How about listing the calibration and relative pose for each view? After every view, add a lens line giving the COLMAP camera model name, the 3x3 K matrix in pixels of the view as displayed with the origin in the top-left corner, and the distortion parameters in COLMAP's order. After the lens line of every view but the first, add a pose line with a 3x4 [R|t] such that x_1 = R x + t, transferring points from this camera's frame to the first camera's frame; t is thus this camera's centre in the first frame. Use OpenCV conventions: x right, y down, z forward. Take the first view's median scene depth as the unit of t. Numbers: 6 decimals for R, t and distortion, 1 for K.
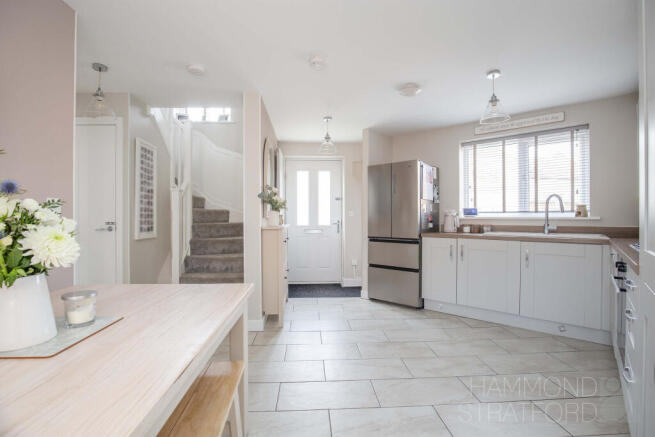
lens RADIAL K [[301.6, 0, 326.7], [0, 301.6, 218.3], [0, 0, 1]] dist [-0.022553, -0.000557]
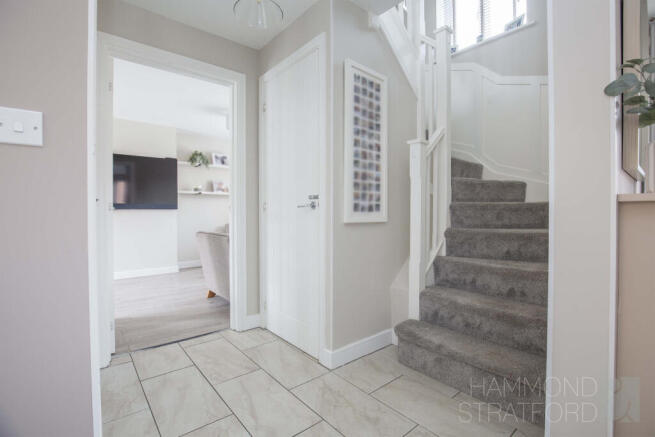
lens RADIAL K [[301.6, 0, 328.1], [0, 301.6, 213.0], [0, 0, 1]] dist [-0.022553, -0.000557]
pose [[0.595931, 0.007861, -0.802997, -0.123073], [-0.002044, 0.999964, 0.008272, 0.036473], [0.803033, -0.003289, 0.595925, 0.478628]]
